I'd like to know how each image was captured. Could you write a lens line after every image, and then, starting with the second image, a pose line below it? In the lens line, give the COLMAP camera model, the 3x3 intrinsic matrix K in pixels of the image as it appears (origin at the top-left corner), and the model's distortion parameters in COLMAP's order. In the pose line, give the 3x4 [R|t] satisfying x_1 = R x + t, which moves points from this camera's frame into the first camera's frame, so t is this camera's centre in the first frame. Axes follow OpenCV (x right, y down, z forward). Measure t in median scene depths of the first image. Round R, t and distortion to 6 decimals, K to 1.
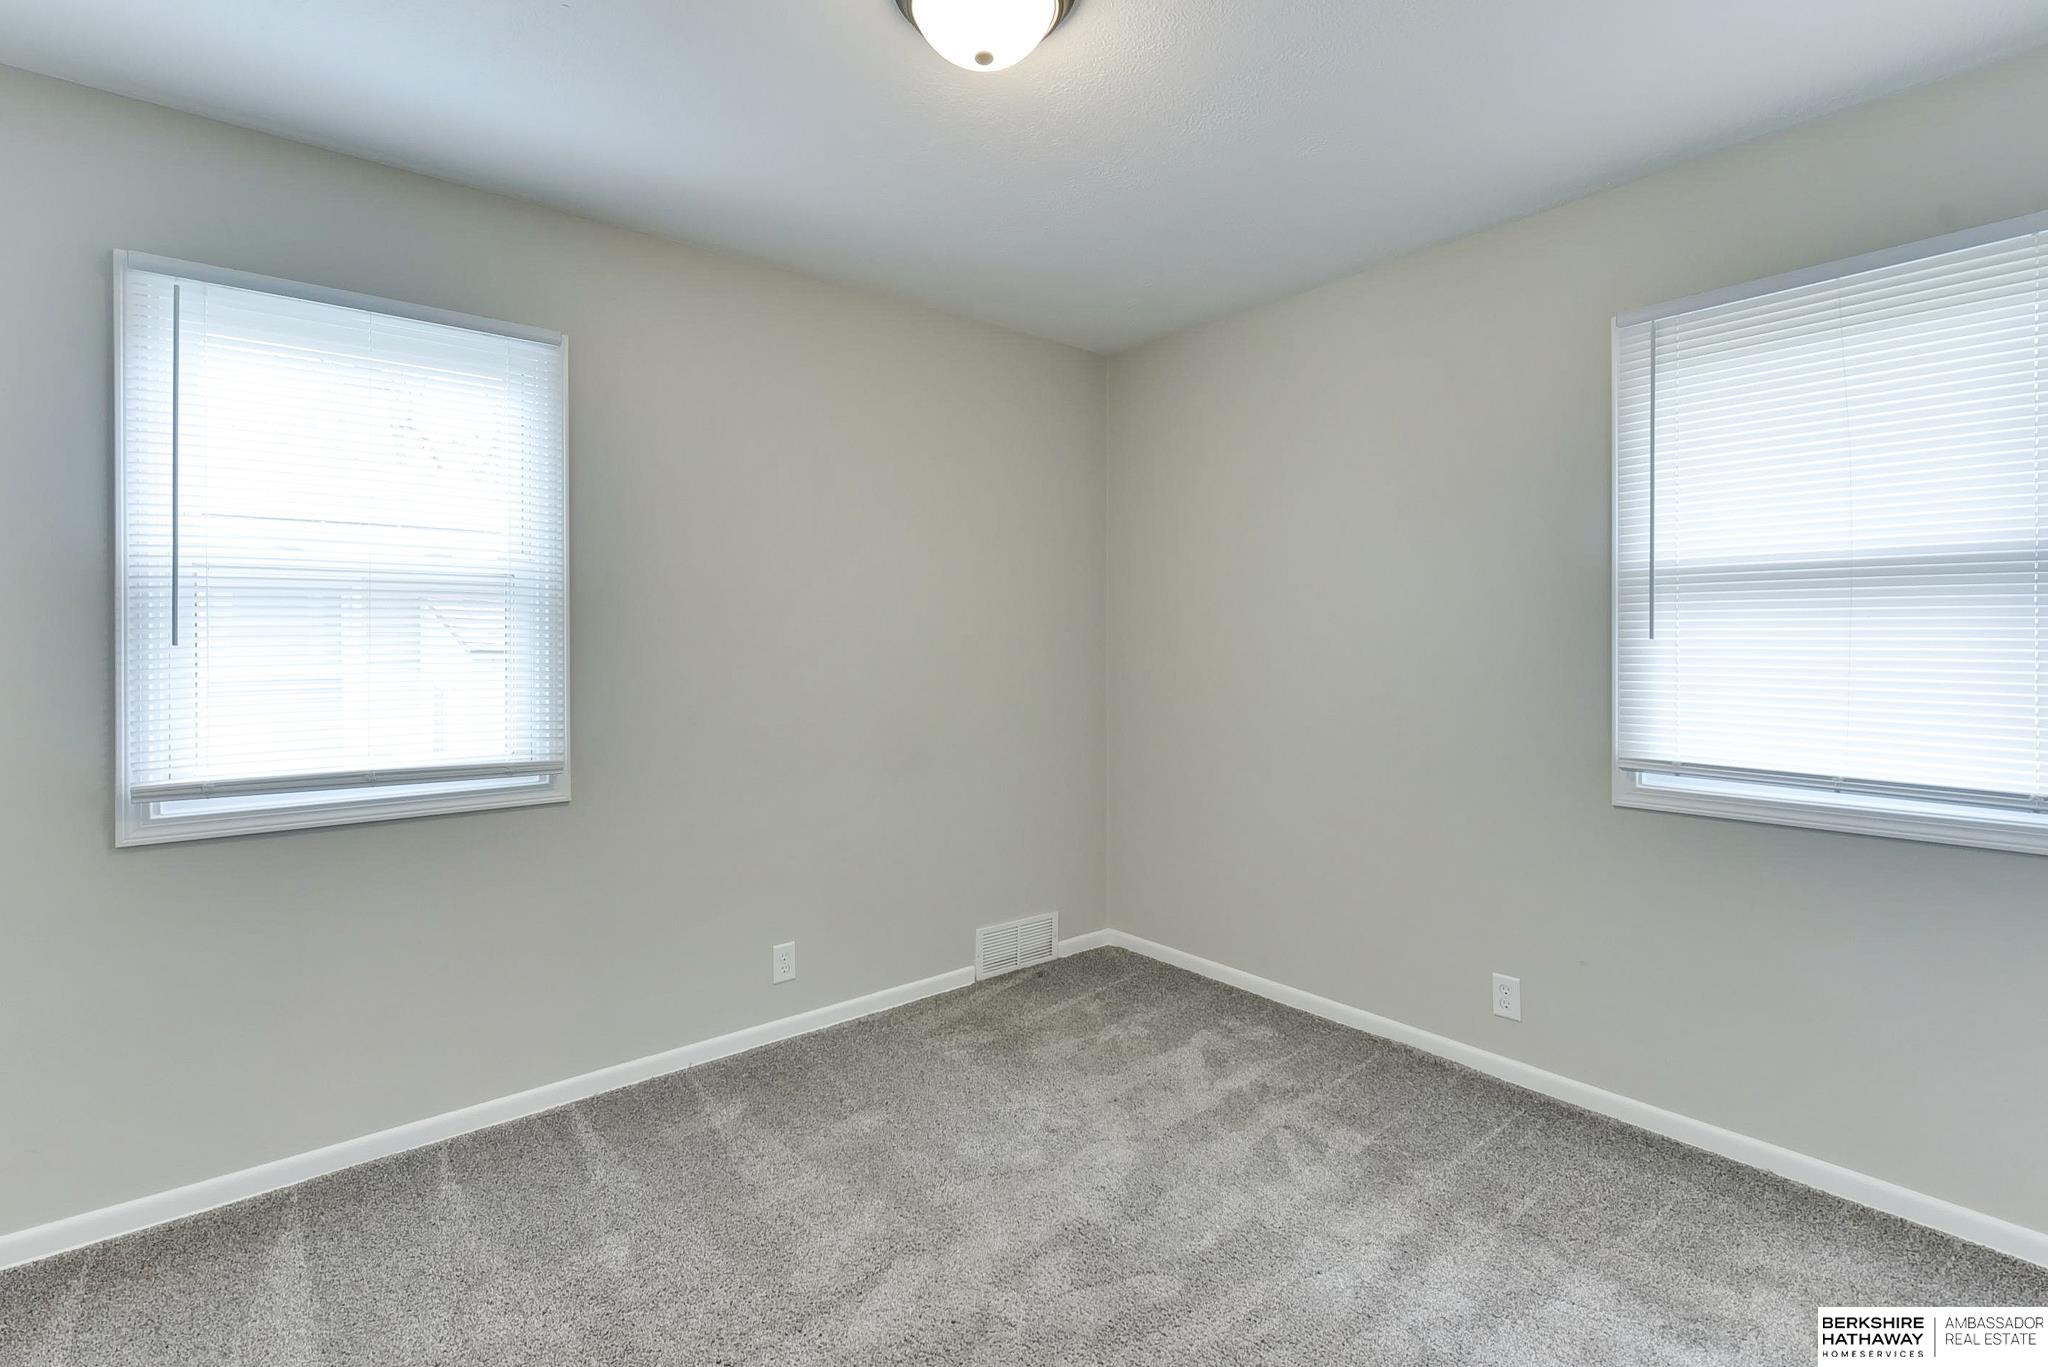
lens RADIAL K [[963.9, 0, 1012.1], [0, 963.9, 650.9], [0, 0, 1]] dist [0.000801, -0.000083]
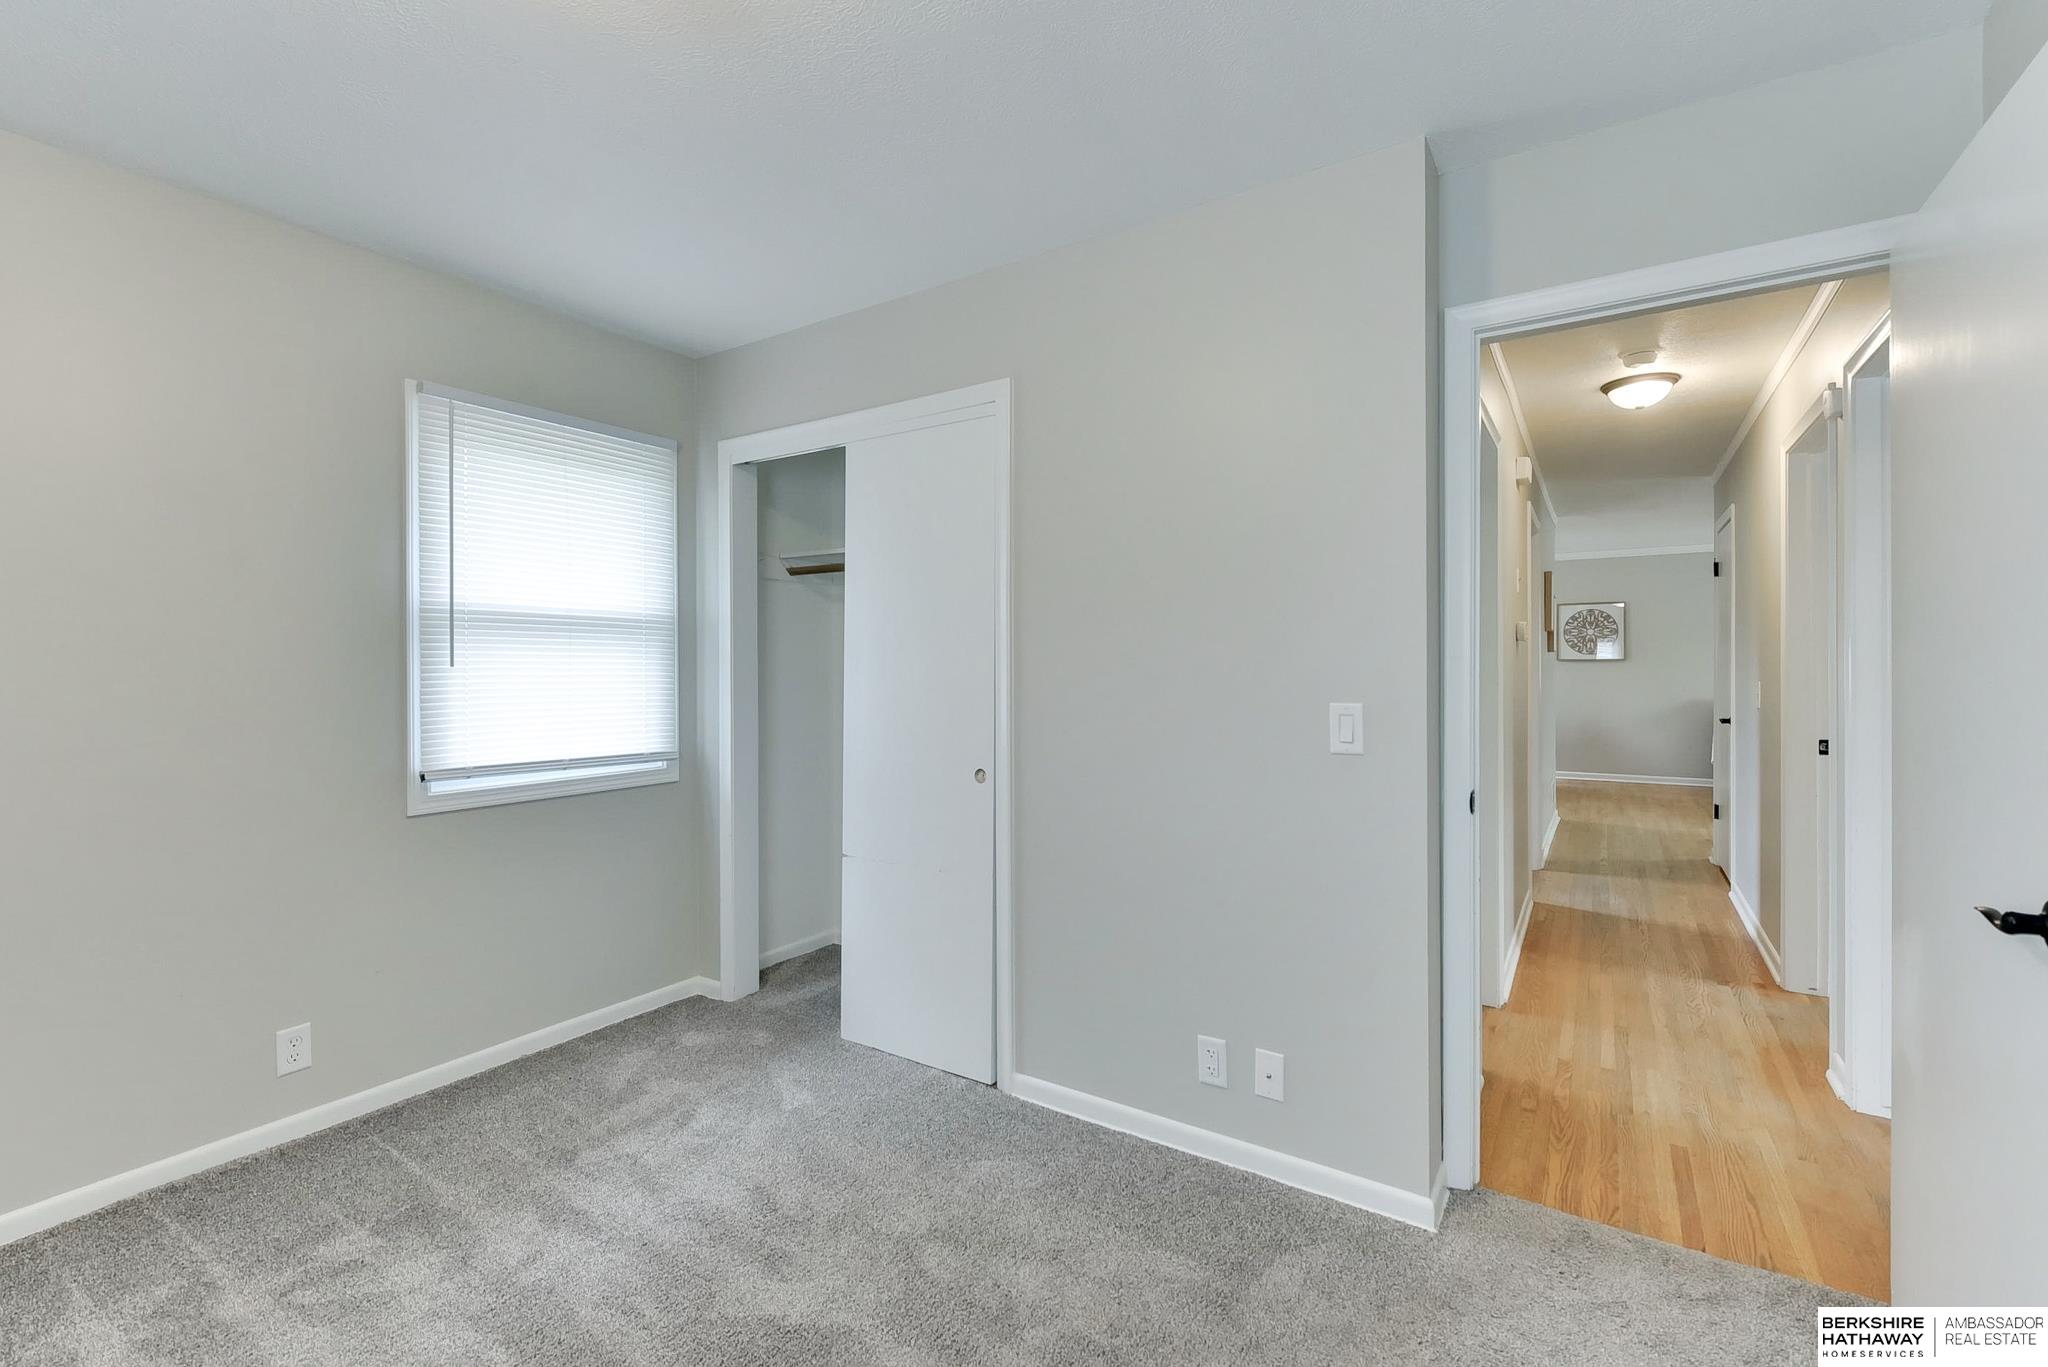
lens RADIAL K [[865.5, 0, 1024.0], [0, 865.5, 683.5], [0, 0, 1]] dist [0.000392, 0.000061]
pose [[-0.304285, -0.011772, 0.952508, -0.570498], [0.016848, 0.999701, 0.017737, 0.001091], [-0.952432, 0.021445, -0.303995, 0.654448]]
